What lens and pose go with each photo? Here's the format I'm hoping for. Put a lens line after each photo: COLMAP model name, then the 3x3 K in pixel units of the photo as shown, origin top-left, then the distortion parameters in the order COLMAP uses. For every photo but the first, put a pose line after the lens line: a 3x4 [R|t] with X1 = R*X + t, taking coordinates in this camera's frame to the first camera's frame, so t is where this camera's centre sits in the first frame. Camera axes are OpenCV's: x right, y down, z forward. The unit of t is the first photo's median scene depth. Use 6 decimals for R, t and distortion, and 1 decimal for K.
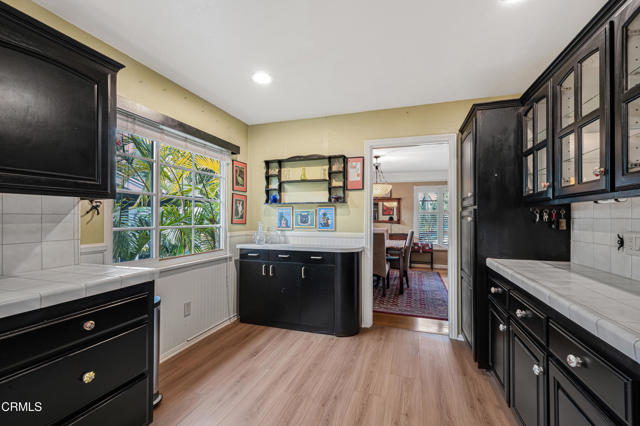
lens RADIAL K [[277.6, 0, 321.5], [0, 277.6, 214.7], [0, 0, 1]] dist [0.001817, -0.000019]
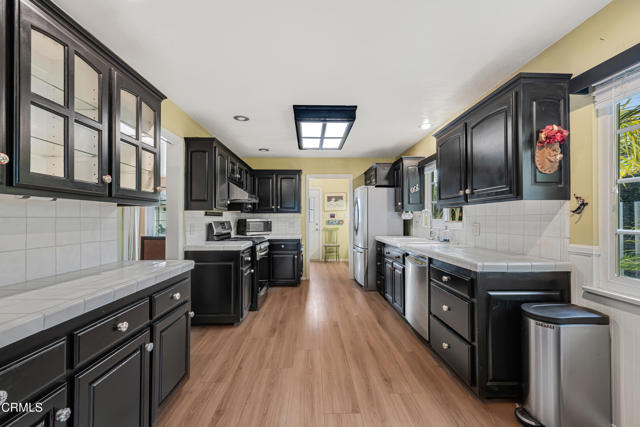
lens RADIAL K [[277.6, 0, 317.7], [0, 277.6, 215.0], [0, 0, 1]] dist [0.001817, -0.000019]
pose [[-0.943494, -0.002384, -0.331382, 0.356207], [0.004567, 0.999786, -0.020194, 0.018309], [0.331359, -0.020566, -0.943280, 1.655888]]
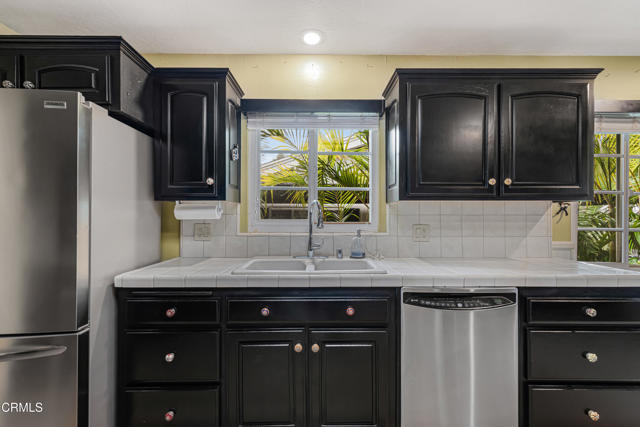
lens RADIAL K [[277.6, 0, 320.1], [0, 277.6, 215.2], [0, 0, 1]] dist [0.001817, -0.000019]
pose [[0.318938, -0.007623, -0.947745, -0.073480], [0.007210, 0.999958, -0.005616, -0.001118], [0.947748, -0.005042, 0.318980, -0.287973]]
